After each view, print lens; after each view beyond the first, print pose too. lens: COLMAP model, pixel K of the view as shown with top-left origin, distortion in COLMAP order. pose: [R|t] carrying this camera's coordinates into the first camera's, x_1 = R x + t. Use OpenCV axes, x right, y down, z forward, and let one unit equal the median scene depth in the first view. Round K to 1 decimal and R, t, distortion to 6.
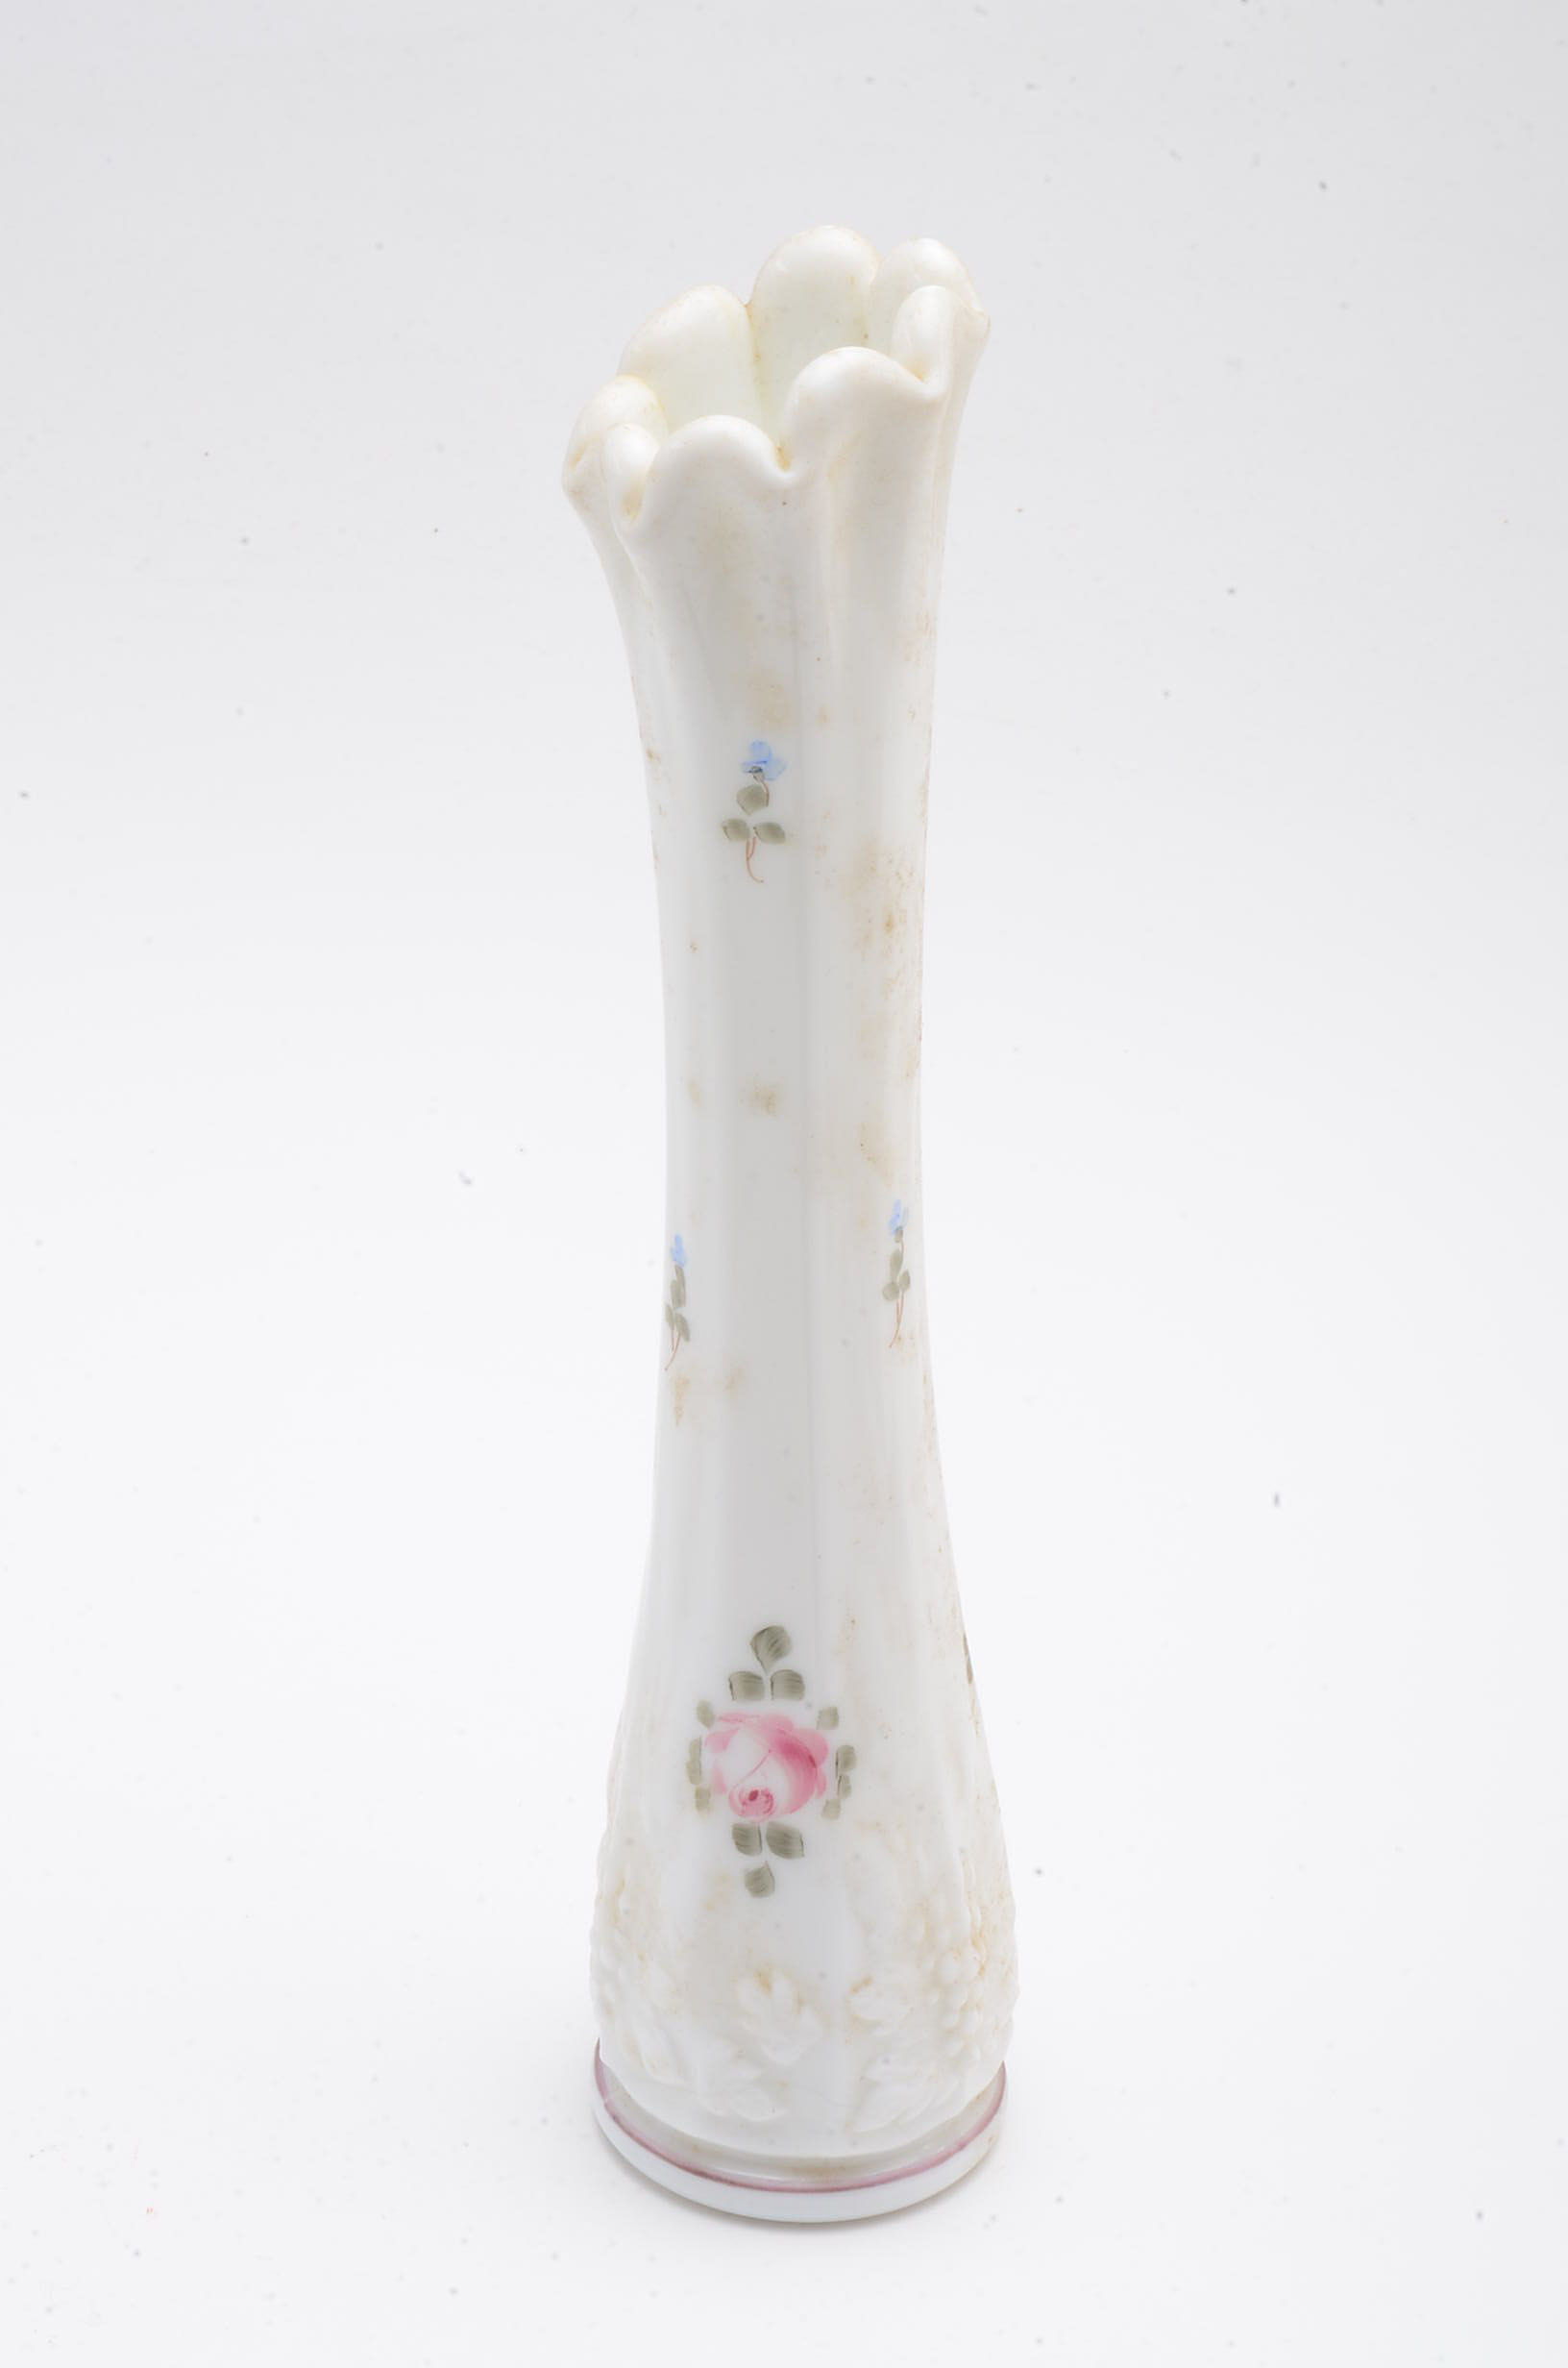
lens RADIAL K [[4361.8, 0, 784.0], [0, 4361.8, 1184.0], [0, 0, 1]] dist [0.057134, 0.022515]
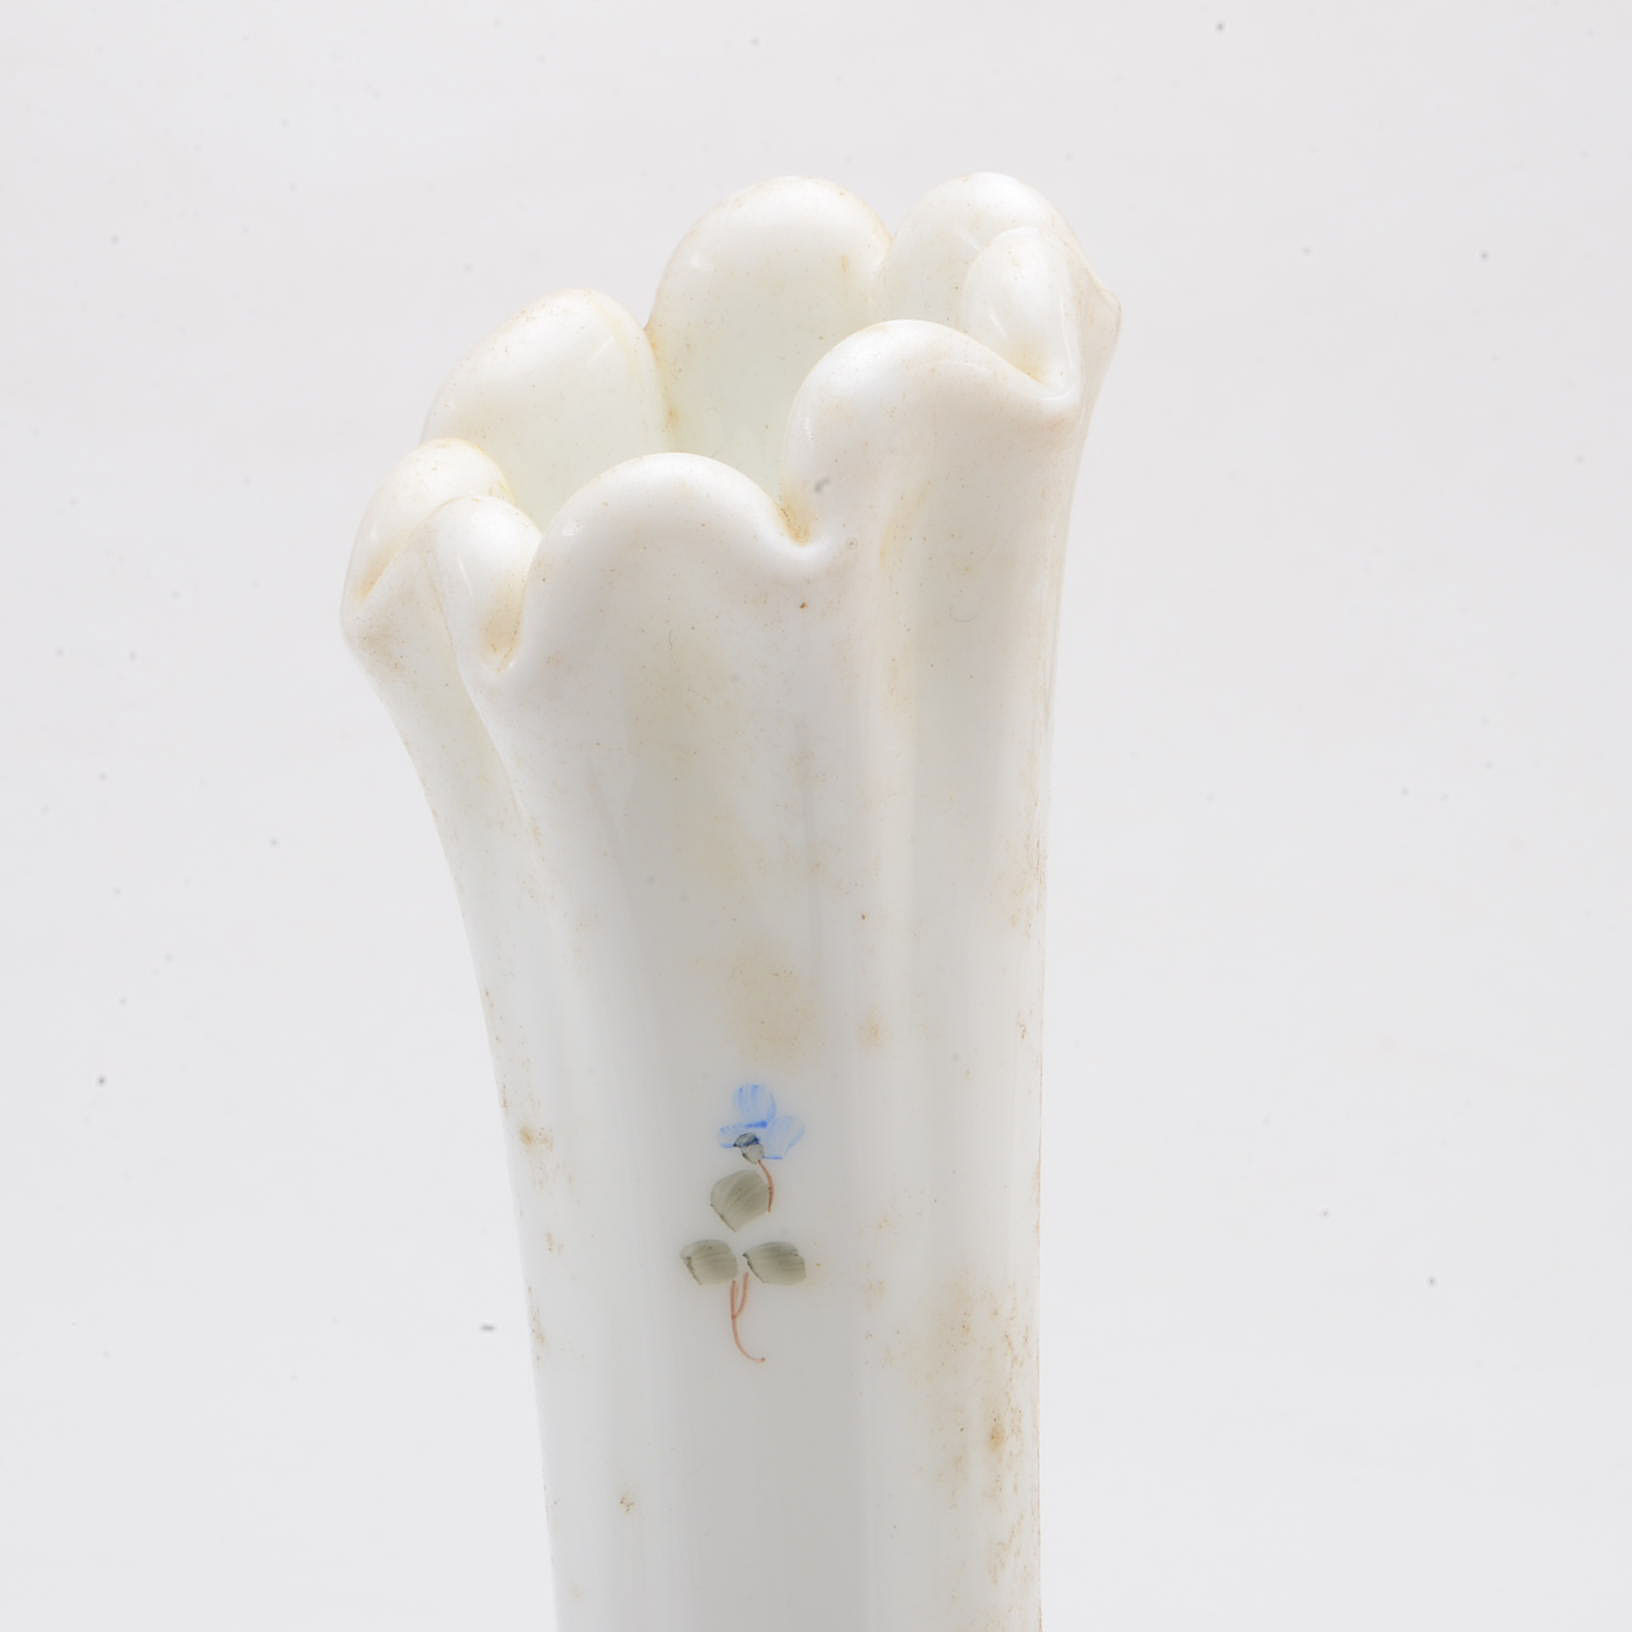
lens RADIAL K [[5400.9, 0, 816.0], [0, 5400.9, 816.0], [0, 0, 1]] dist [-0.023576, 1.038149]
pose [[0.990921, -0.046966, 0.125976, -0.071354], [0.075266, 0.970197, -0.230330, 0.015231], [-0.111403, 0.237720, 0.964924, 0.339089]]
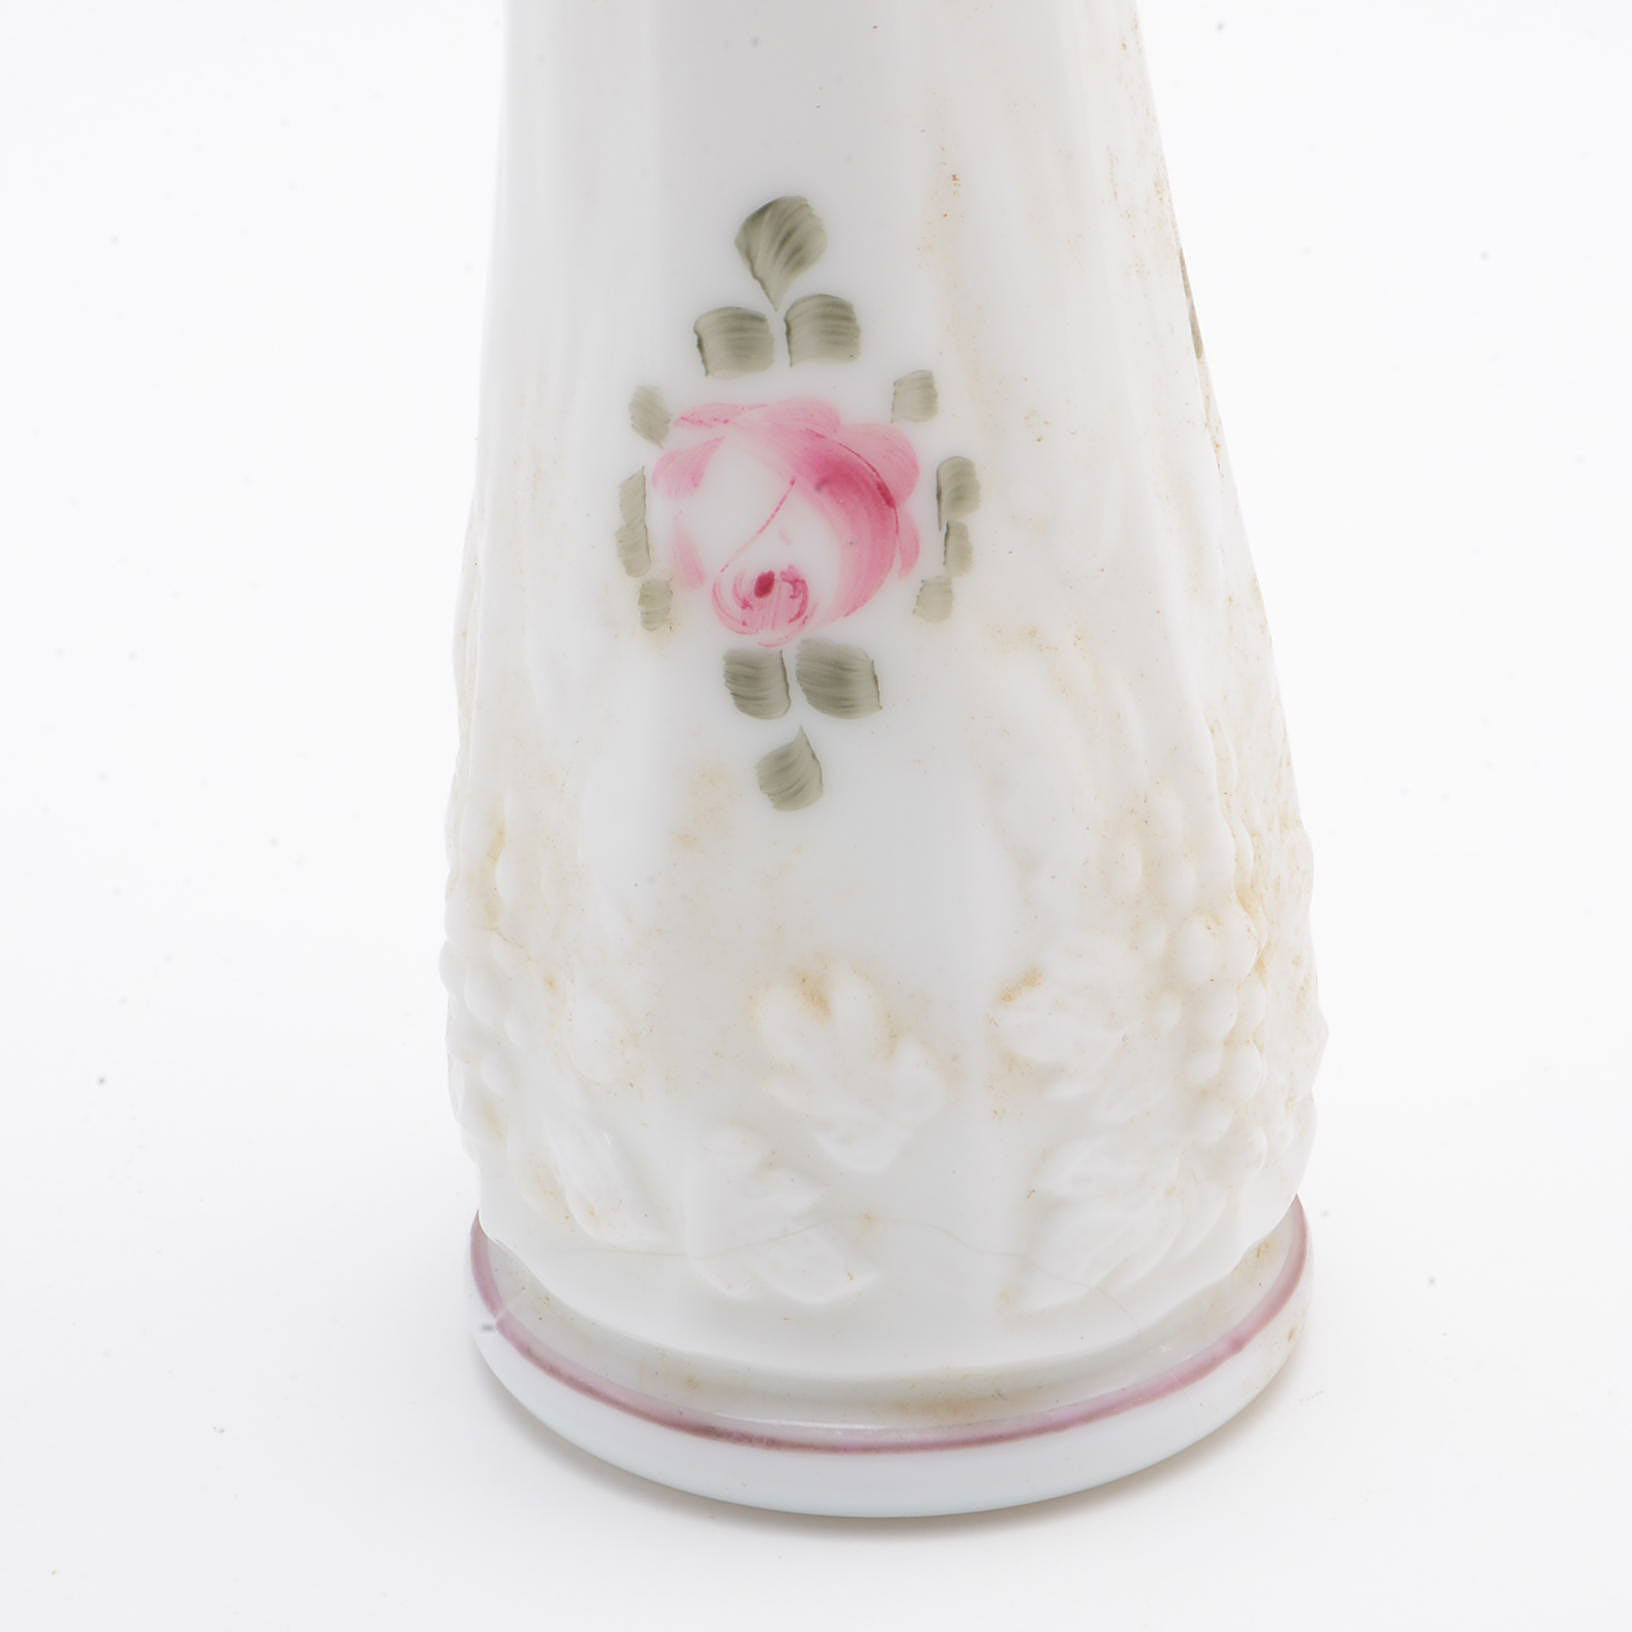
lens RADIAL K [[5400.9, 0, 816.0], [0, 5400.9, 816.0], [0, 0, 1]] dist [-0.023576, 1.038149]
pose [[0.997151, -0.071225, 0.024831, -0.017784], [0.070759, 0.997310, 0.019142, 0.155724], [-0.026128, -0.017330, 0.999508, 0.427307]]
